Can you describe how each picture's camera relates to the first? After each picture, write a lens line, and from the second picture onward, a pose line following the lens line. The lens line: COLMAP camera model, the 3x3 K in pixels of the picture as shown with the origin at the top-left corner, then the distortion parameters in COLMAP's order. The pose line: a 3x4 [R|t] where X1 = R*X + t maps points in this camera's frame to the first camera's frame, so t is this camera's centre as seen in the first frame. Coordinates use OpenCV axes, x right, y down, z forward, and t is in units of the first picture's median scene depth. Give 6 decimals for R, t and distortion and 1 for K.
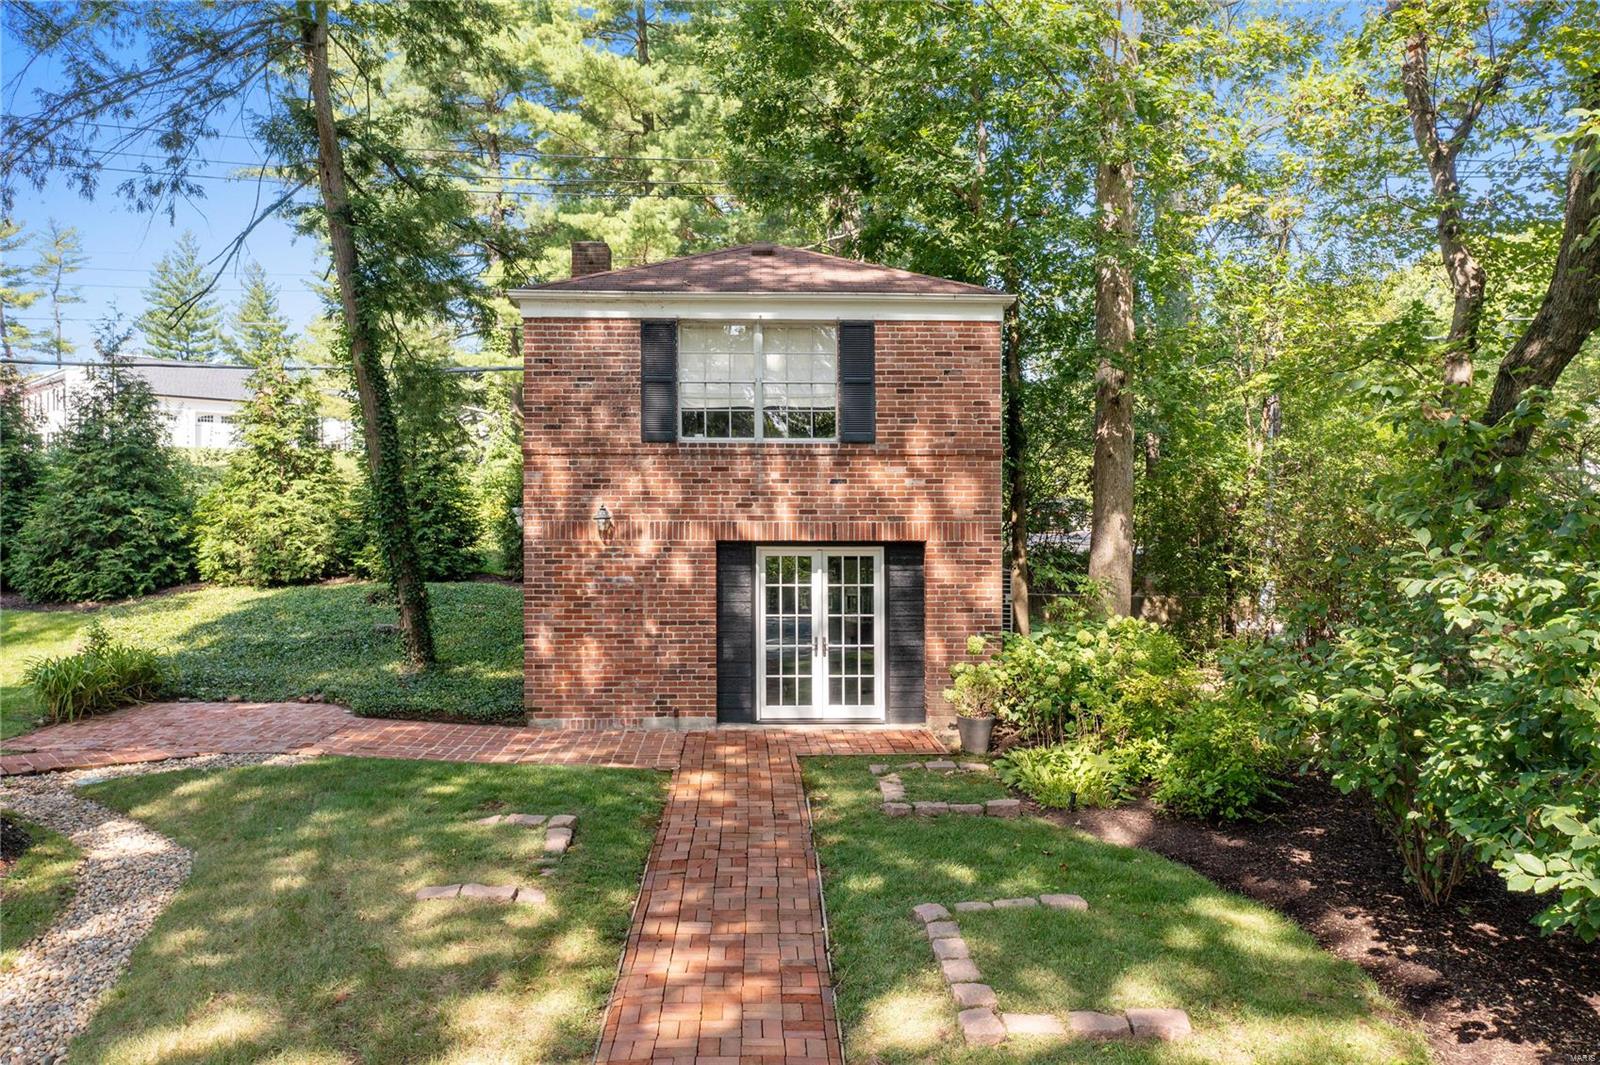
lens RADIAL K [[1281.7, 0, 783.0], [0, 1281.7, 545.0], [0, 0, 1]] dist [-0.013734, -0.006782]
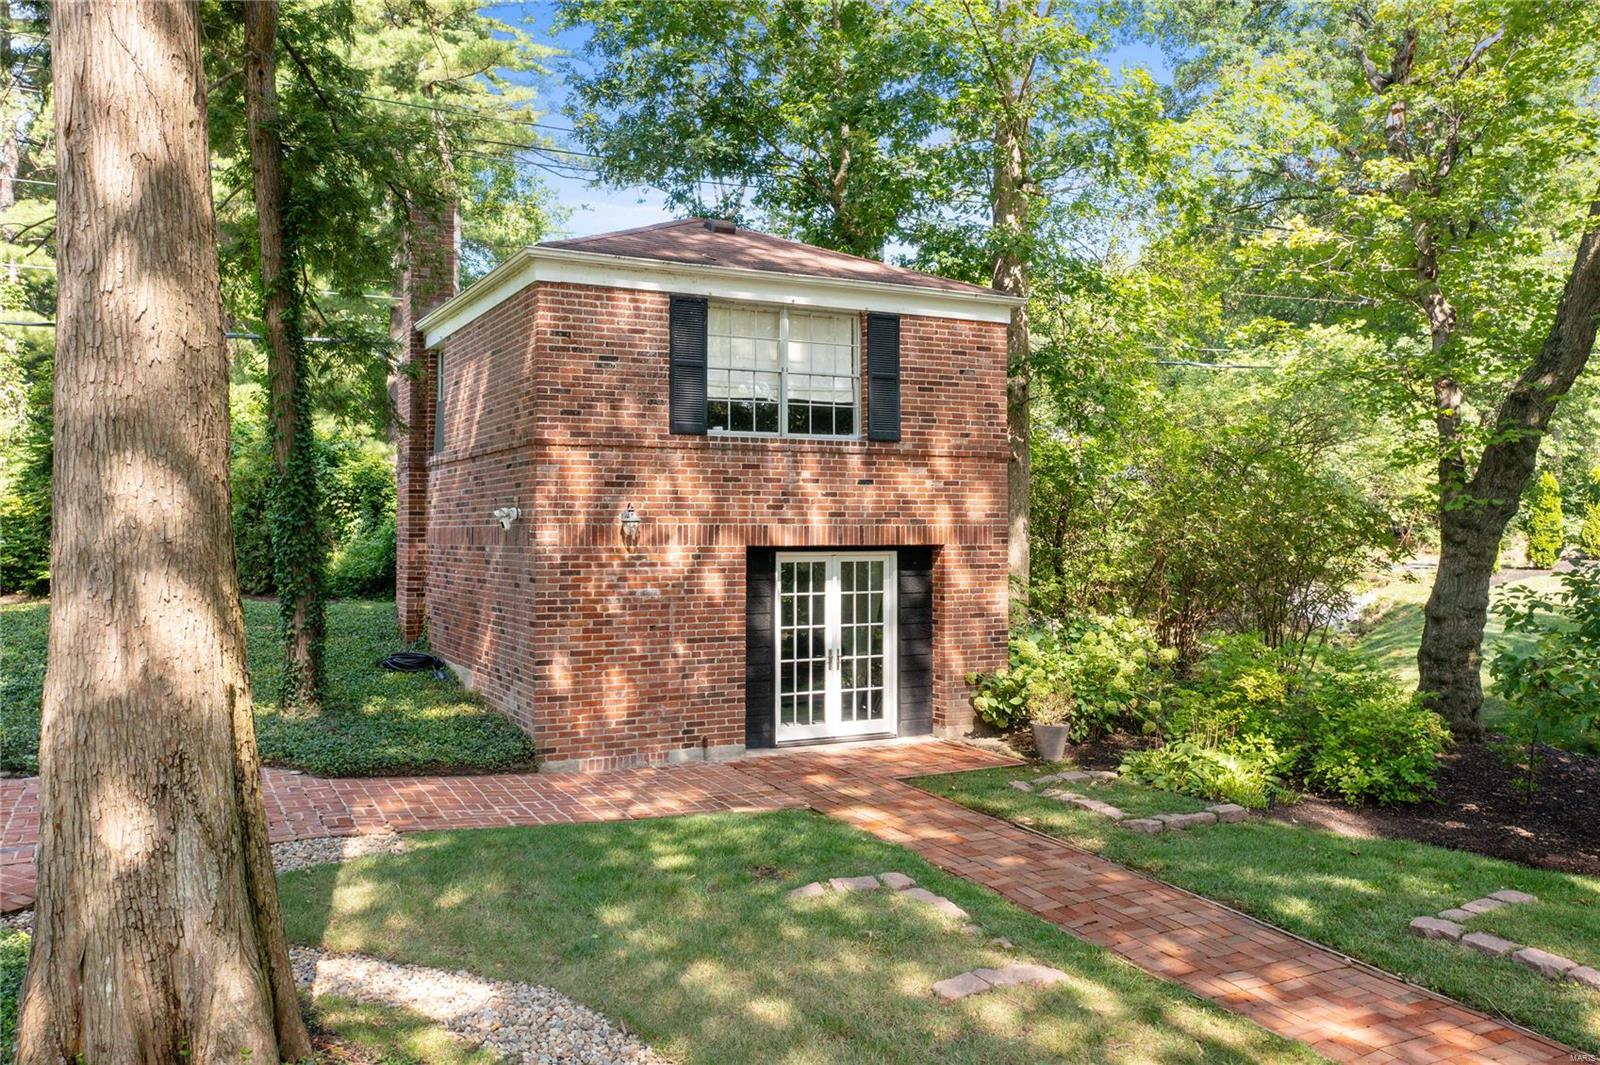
lens RADIAL K [[1281.7, 0, 795.6], [0, 1281.7, 518.0], [0, 0, 1]] dist [-0.013734, -0.006782]
pose [[0.898557, 0.001158, 0.438855, -0.415193], [0.006556, 0.999850, -0.016062, -0.008608], [-0.438807, 0.017310, 0.898415, 0.179437]]
